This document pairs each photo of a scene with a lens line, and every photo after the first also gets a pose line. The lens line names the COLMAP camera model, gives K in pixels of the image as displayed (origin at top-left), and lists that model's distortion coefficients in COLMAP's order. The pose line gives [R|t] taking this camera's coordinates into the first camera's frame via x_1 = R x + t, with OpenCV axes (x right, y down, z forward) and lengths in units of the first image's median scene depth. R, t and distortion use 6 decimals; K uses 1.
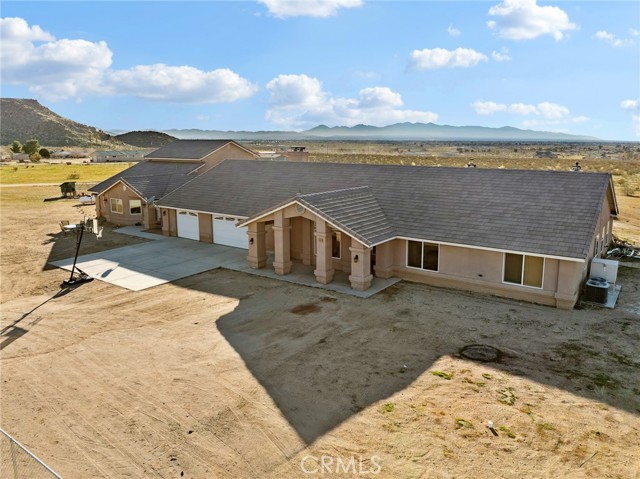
lens RADIAL K [[473.5, 0, 320.5], [0, 473.5, 243.6], [0, 0, 1]] dist [-0.002345, -0.002274]
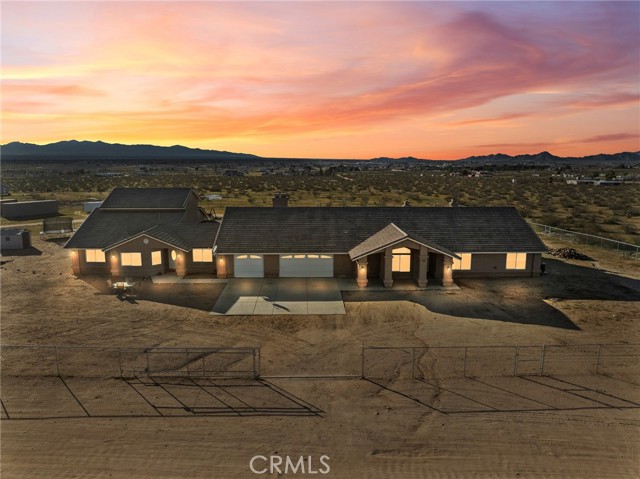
lens RADIAL K [[453.3, 0, 319.7], [0, 453.3, 239.2], [0, 0, 1]] dist [-0.004851, -0.001762]
pose [[0.794896, -0.103772, 0.597806, -1.239083], [0.127641, 0.991817, 0.002444, -0.133260], [-0.593168, 0.074362, 0.801637, -0.044396]]
